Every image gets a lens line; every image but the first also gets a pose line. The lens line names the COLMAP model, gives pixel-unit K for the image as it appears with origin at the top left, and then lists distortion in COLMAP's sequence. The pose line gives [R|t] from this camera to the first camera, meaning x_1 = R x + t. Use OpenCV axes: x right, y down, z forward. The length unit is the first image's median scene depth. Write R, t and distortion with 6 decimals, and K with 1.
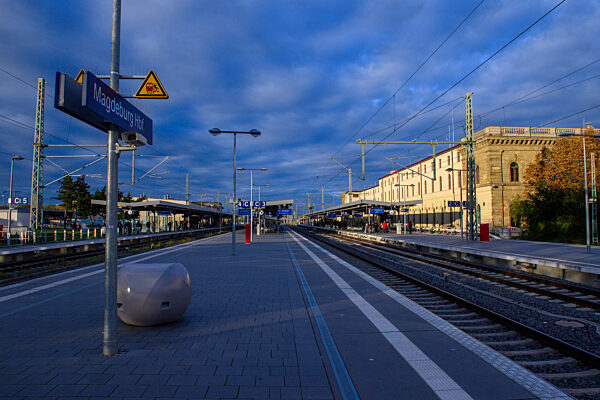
lens RADIAL K [[407.7, 0, 300.0], [0, 407.7, 200.0], [0, 0, 1]] dist [-0.044934, -0.003580]
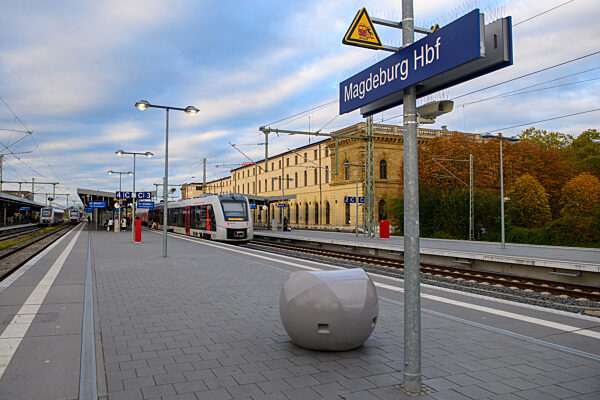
lens RADIAL K [[442.5, 0, 248.3], [0, 442.5, 199.6], [0, 0, 1]] dist [-0.100372, -0.001479]
pose [[0.958359, 0.020352, 0.284840, -0.104306], [-0.024359, 0.999648, 0.010530, 0.002842], [-0.284525, -0.017030, 0.958517, 0.040720]]
